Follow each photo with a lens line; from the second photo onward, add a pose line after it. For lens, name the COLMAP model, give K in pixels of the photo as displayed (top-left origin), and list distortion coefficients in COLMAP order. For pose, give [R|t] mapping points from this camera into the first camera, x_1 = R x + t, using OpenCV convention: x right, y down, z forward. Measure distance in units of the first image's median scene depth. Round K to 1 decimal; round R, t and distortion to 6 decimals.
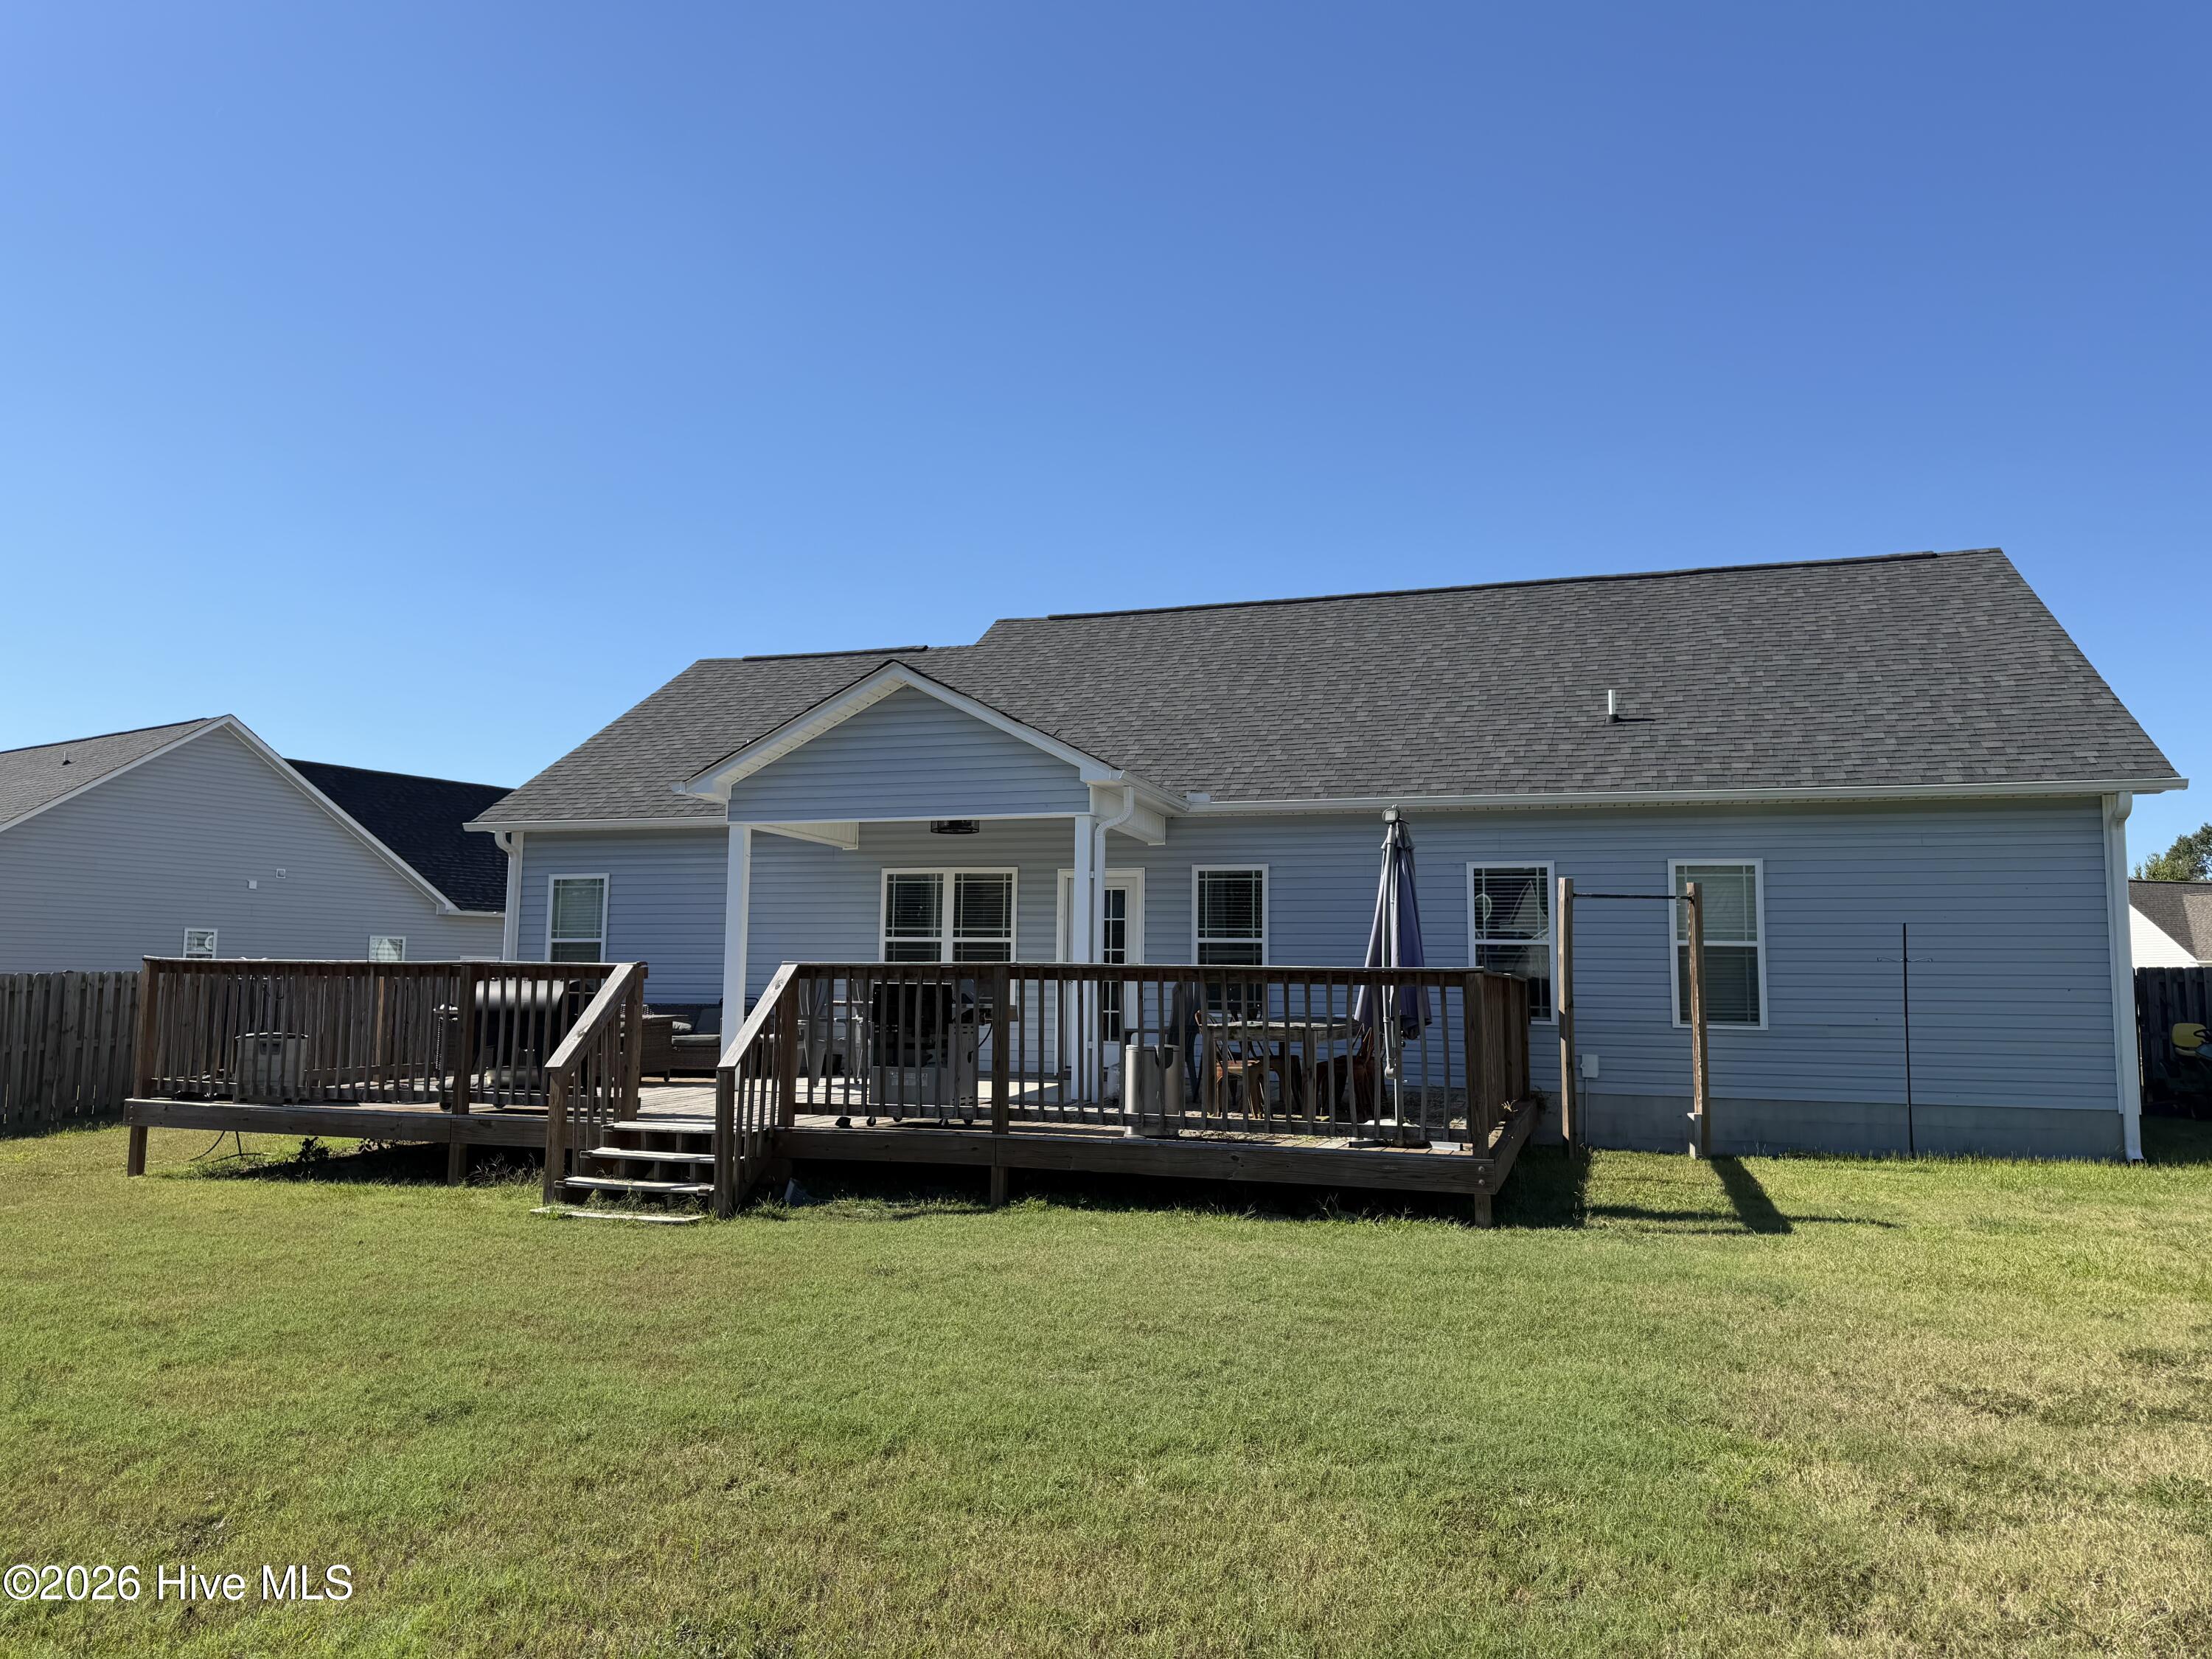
lens RADIAL K [[1532.6, 0, 1068.3], [0, 1532.6, 823.8], [0, 0, 1]] dist [0.029253, -0.083198]
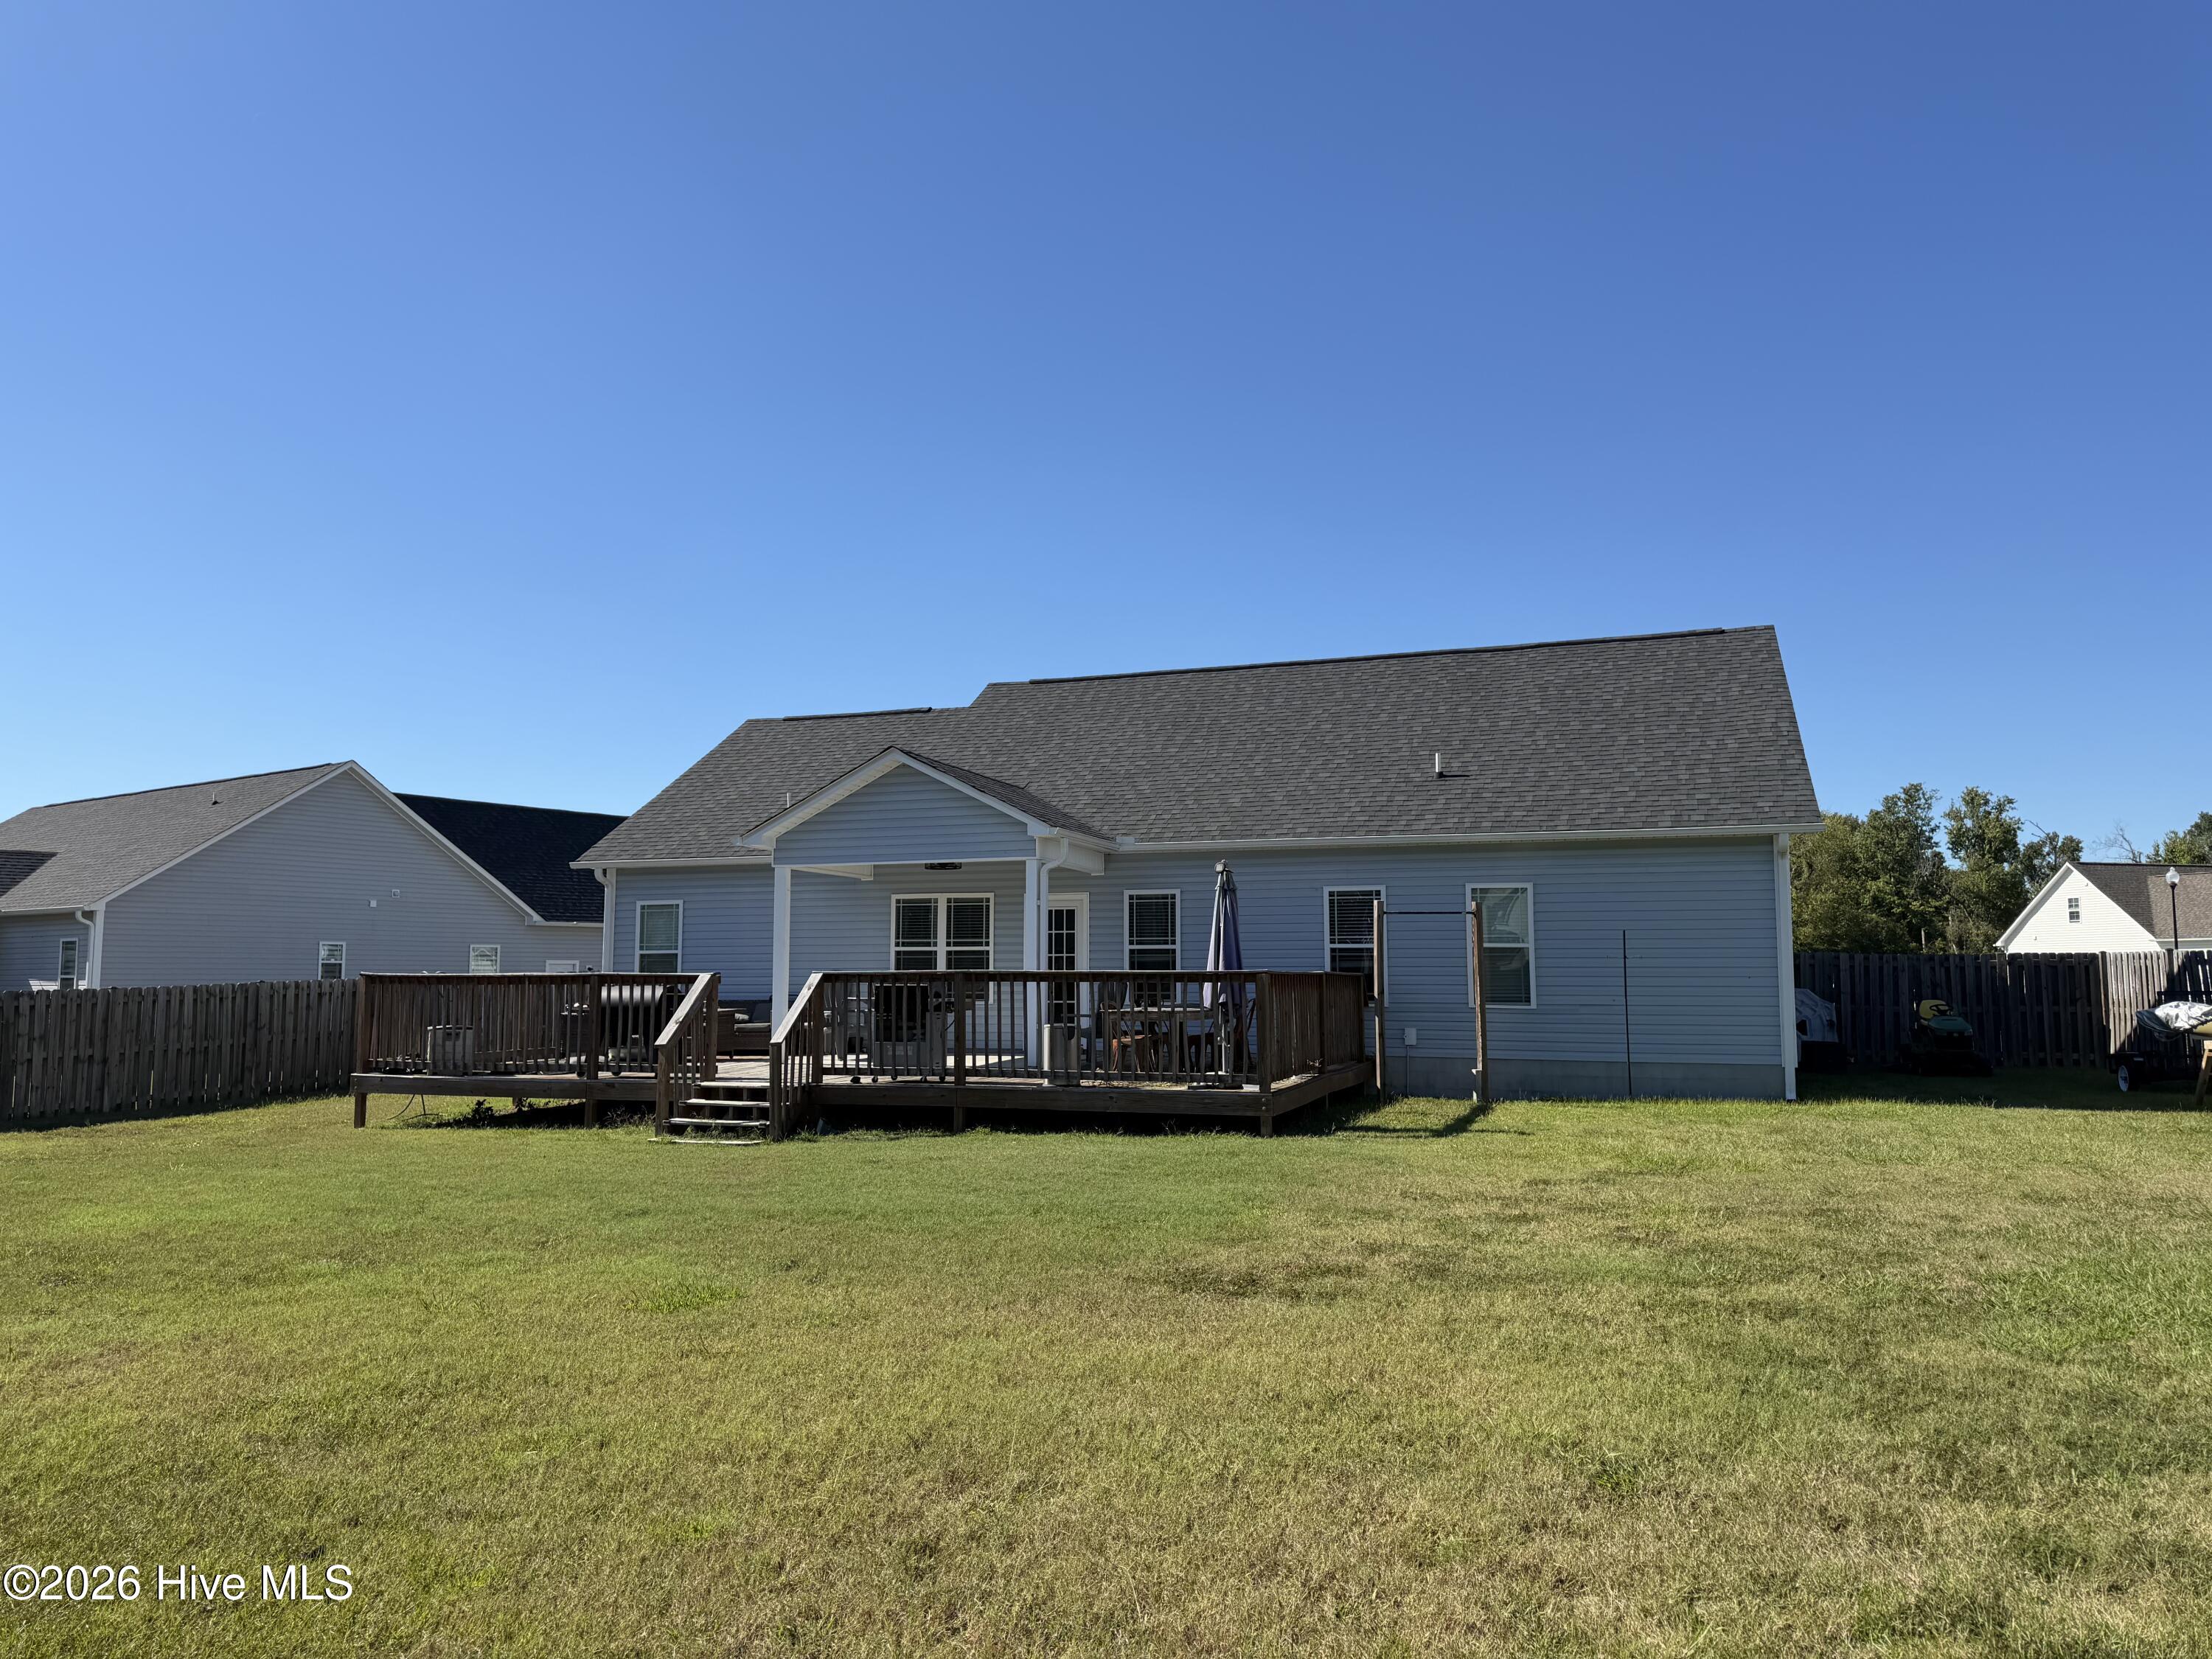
lens RADIAL K [[1549.4, 0, 1090.4], [0, 1549.4, 830.9], [0, 0, 1]] dist [-0.004536, -0.005359]
pose [[0.999753, -0.015426, -0.016028, 0.082191], [0.015632, 0.999796, 0.012793, -0.046303], [0.015827, -0.013041, 0.999790, -0.371091]]
